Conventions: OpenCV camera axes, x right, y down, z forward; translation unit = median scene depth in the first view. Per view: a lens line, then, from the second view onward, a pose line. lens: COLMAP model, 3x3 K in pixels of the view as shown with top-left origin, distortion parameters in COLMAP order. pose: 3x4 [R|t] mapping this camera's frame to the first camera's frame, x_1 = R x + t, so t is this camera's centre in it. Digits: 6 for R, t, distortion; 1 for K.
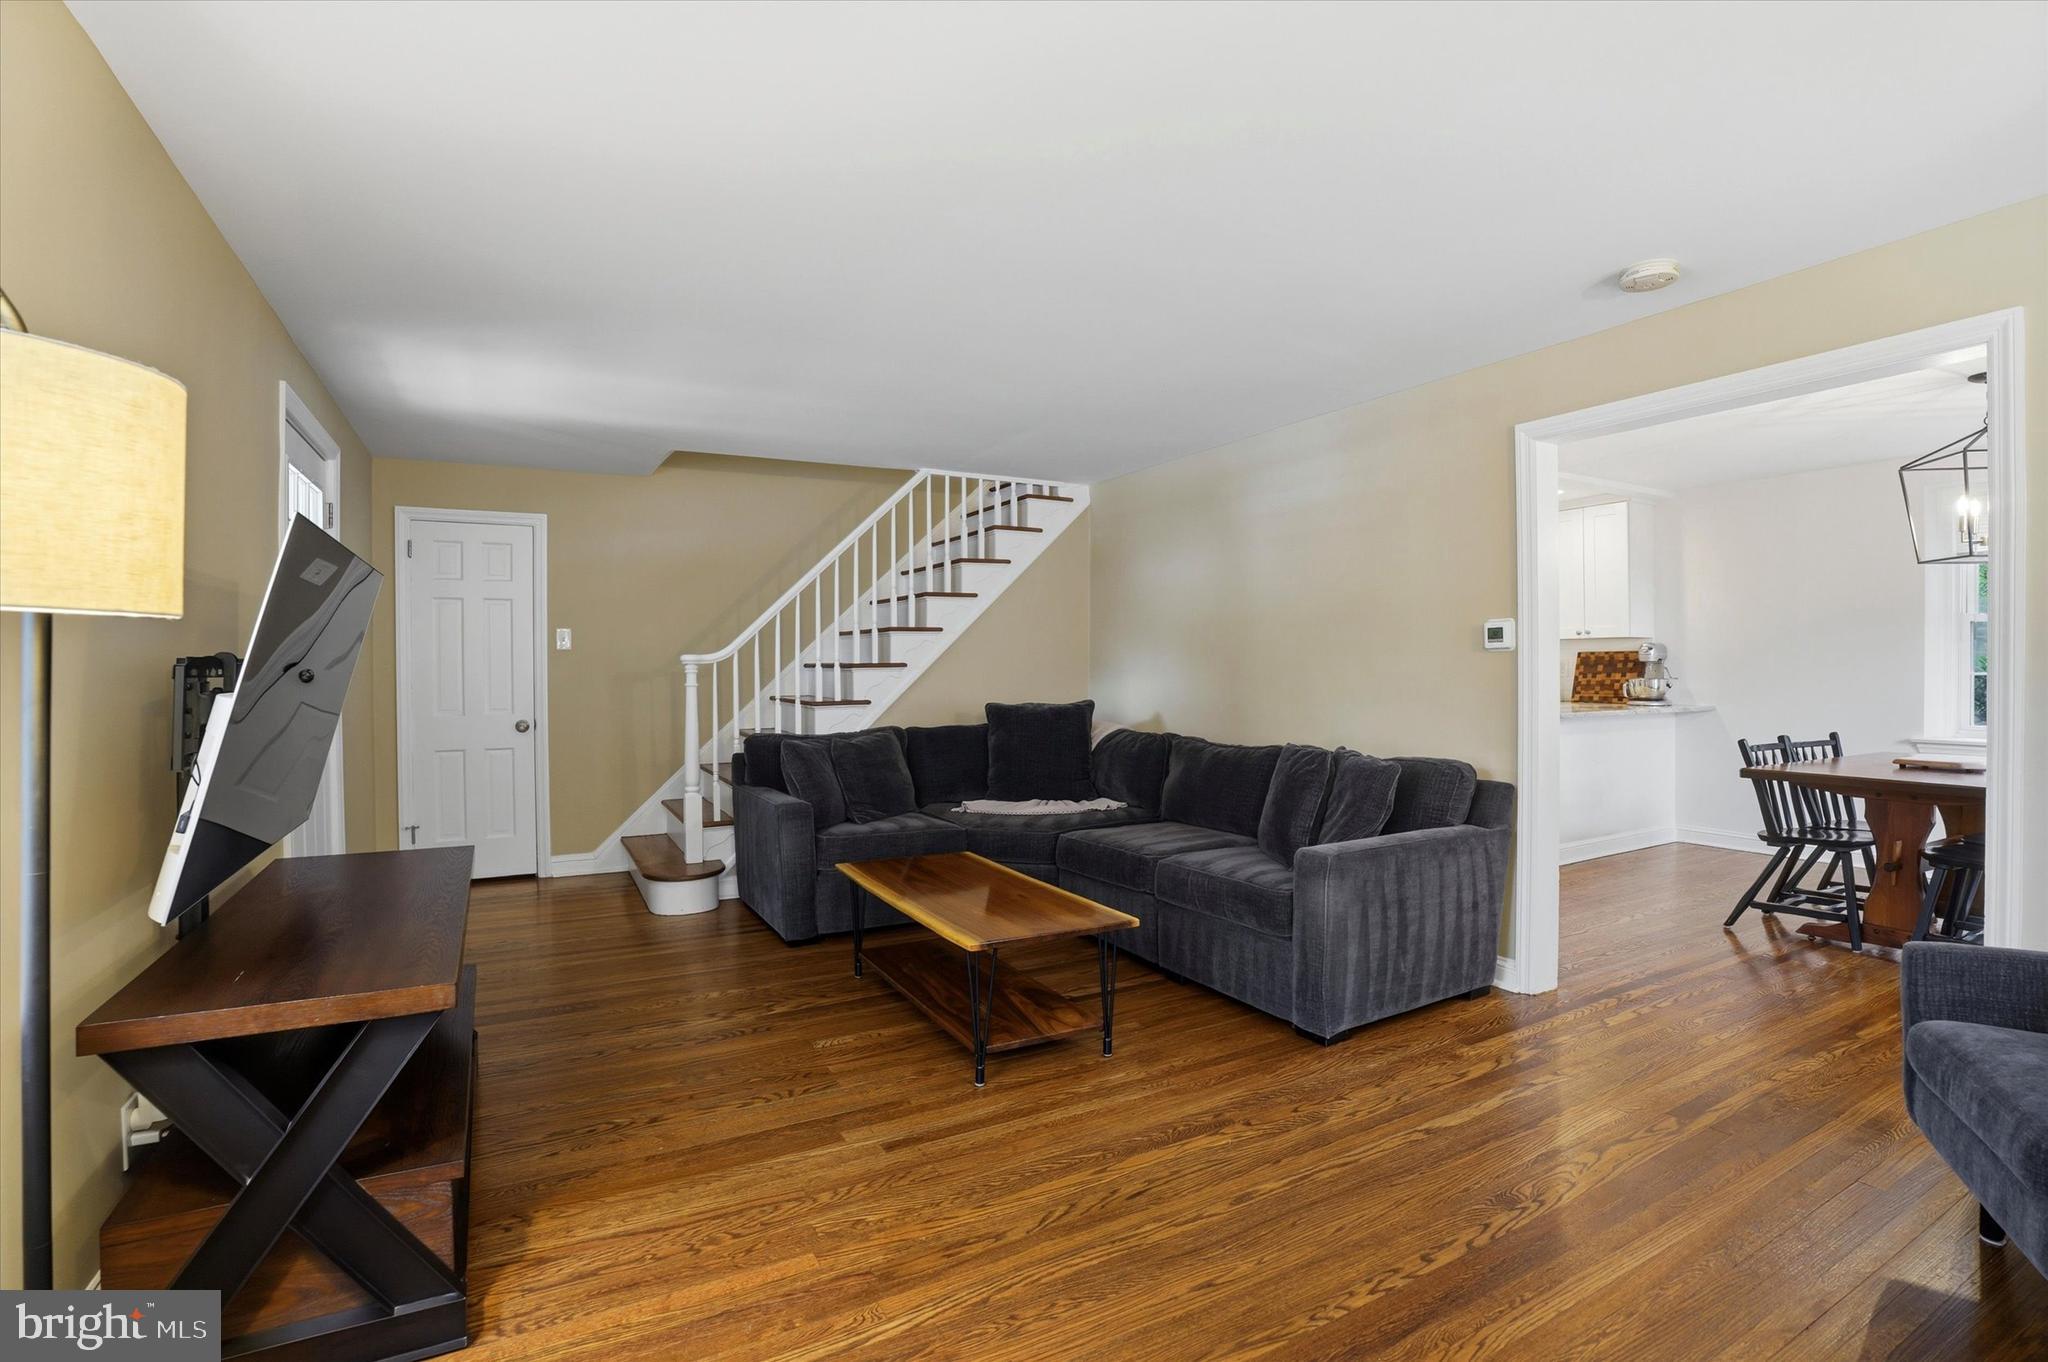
lens RADIAL K [[940.2, 0, 1035.0], [0, 940.2, 672.5], [0, 0, 1]] dist [-0.026979, 0.000739]
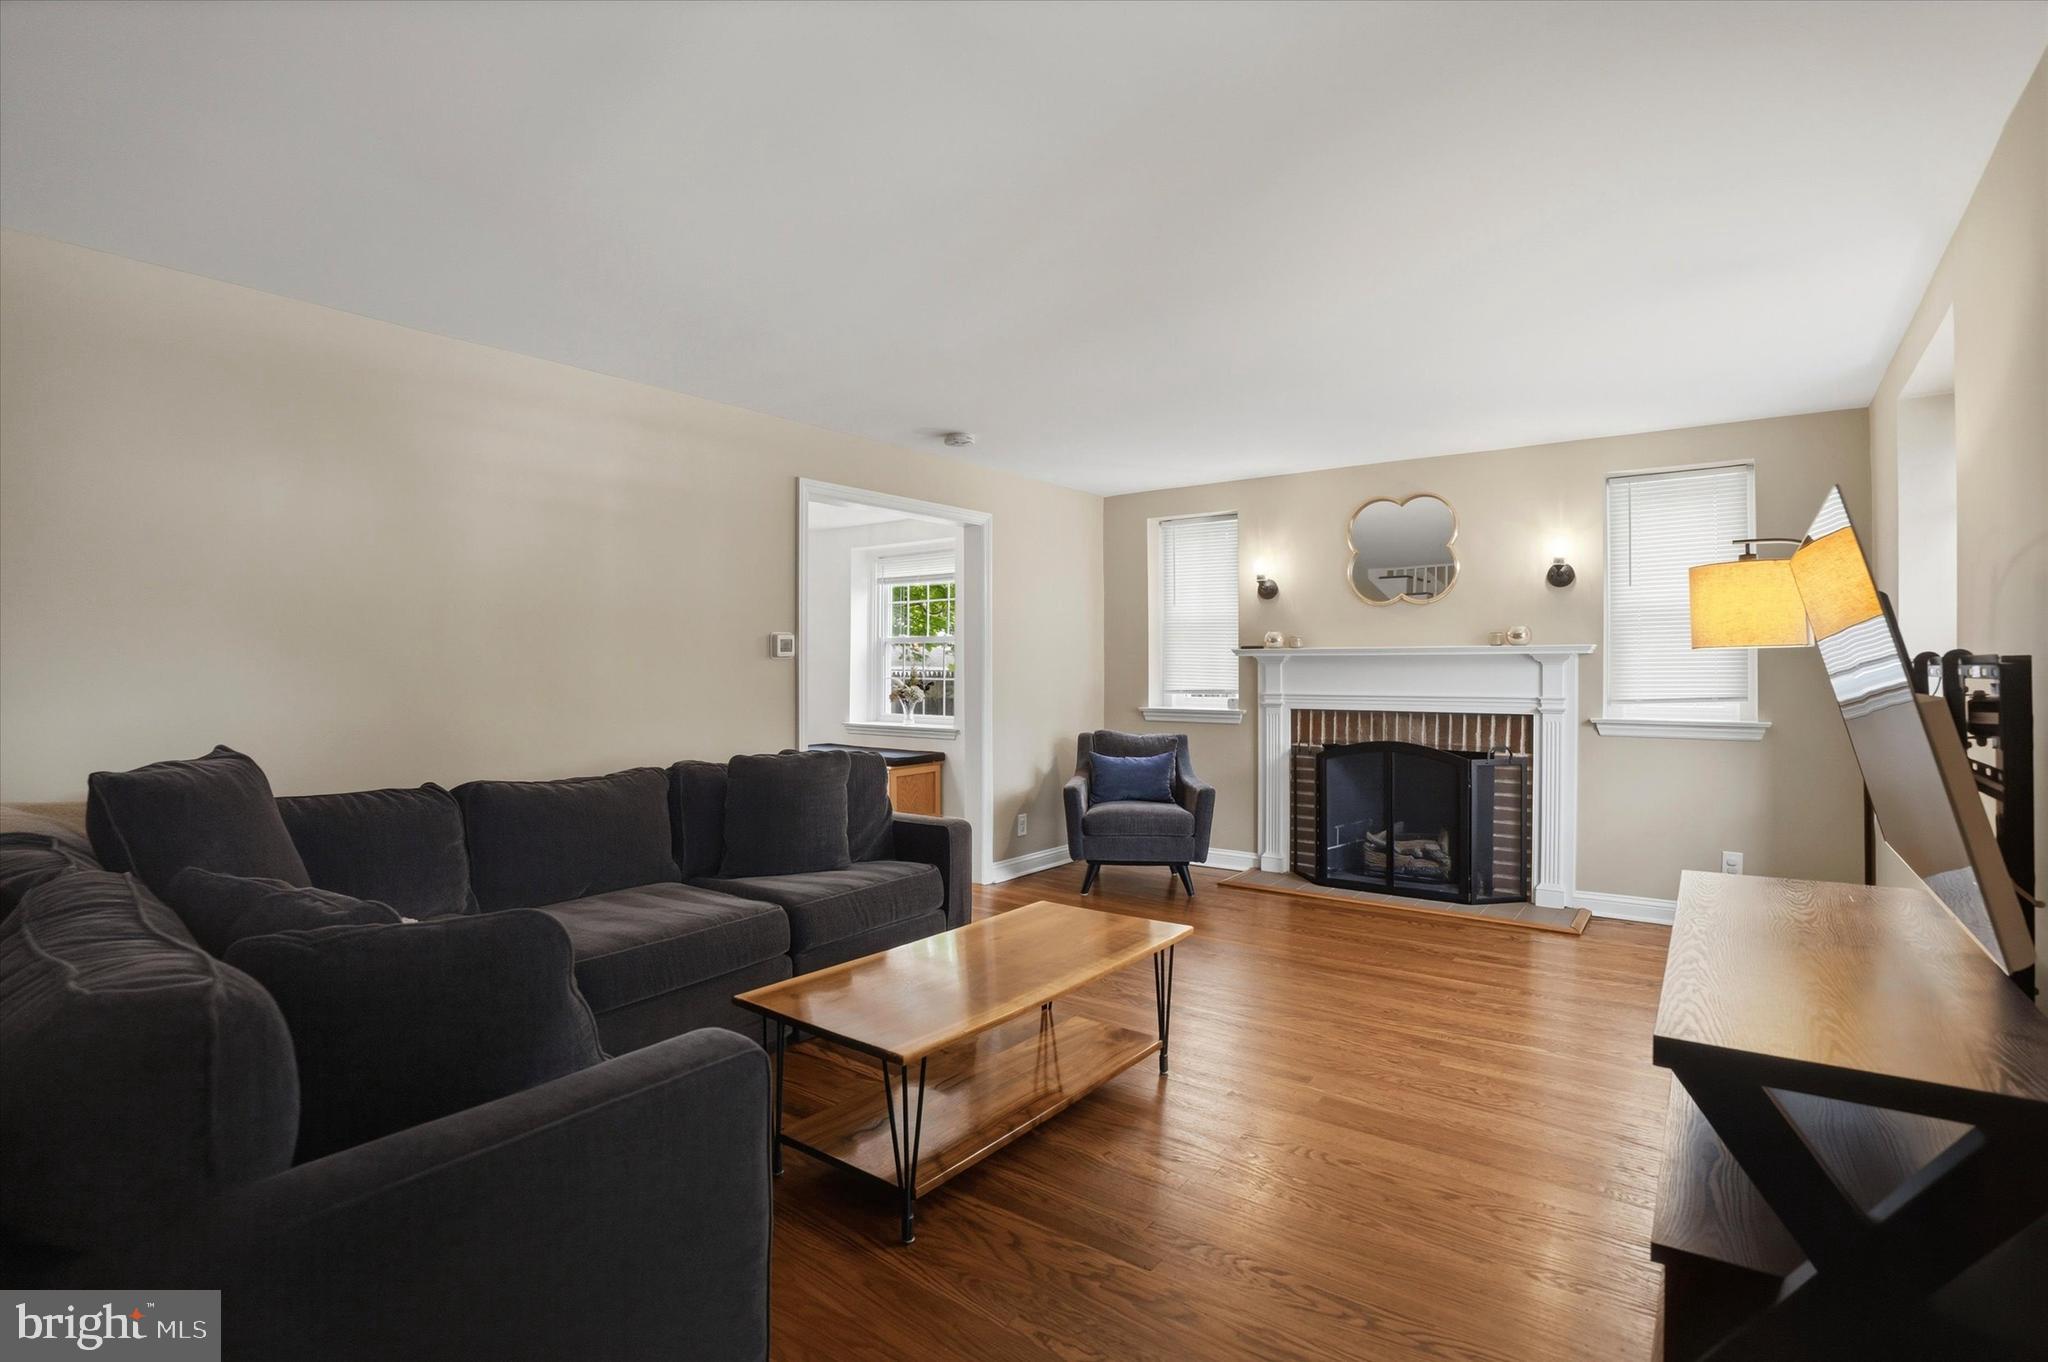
lens RADIAL K [[940.2, 0, 1033.8], [0, 940.2, 684.0], [0, 0, 1]] dist [-0.026979, 0.000739]
pose [[-0.400457, 0.001967, 0.916314, -1.168684], [0.004898, 0.999988, -0.000006, 0.017474], [-0.916303, 0.004486, -0.400462, 1.904708]]
